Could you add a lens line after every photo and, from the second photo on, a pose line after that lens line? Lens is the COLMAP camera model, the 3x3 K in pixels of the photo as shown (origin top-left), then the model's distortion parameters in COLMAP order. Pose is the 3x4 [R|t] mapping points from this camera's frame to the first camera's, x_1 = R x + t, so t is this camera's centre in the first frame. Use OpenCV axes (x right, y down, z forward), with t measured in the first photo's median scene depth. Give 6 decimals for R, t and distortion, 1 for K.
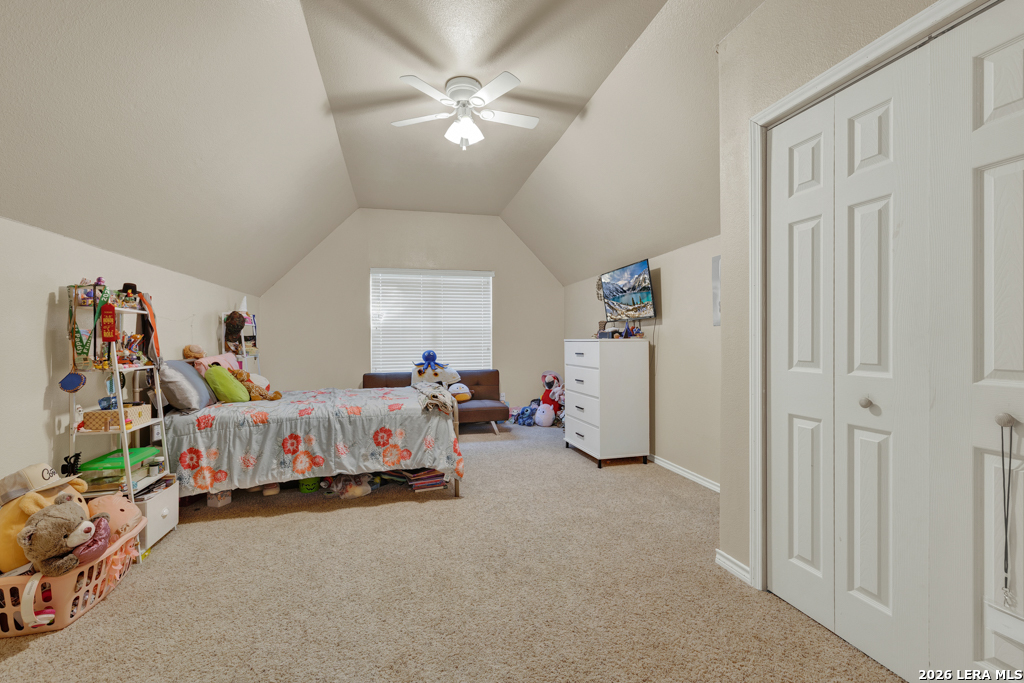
lens RADIAL K [[437.5, 0, 507.6], [0, 437.5, 330.8], [0, 0, 1]] dist [0.000514, -0.000058]
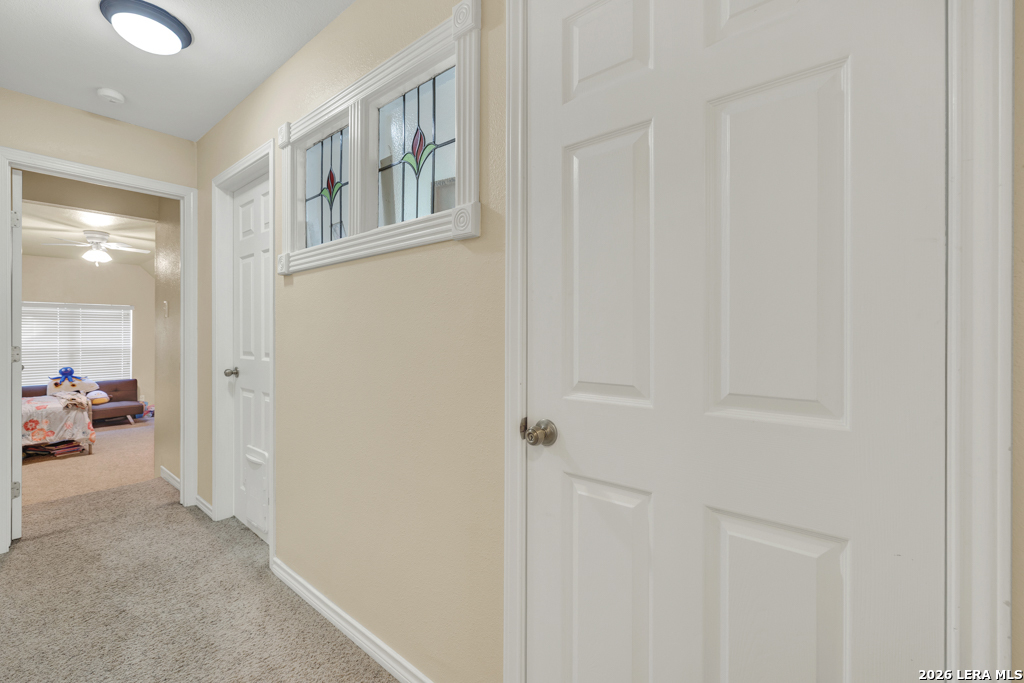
lens RADIAL K [[437.5, 0, 507.6], [0, 437.5, 330.8], [0, 0, 1]] dist [0.000514, -0.000058]
pose [[0.812027, 0.009967, 0.583535, 0.203711], [-0.018019, 0.999806, 0.007999, -0.157223], [-0.583342, -0.017010, 0.812048, -1.328713]]
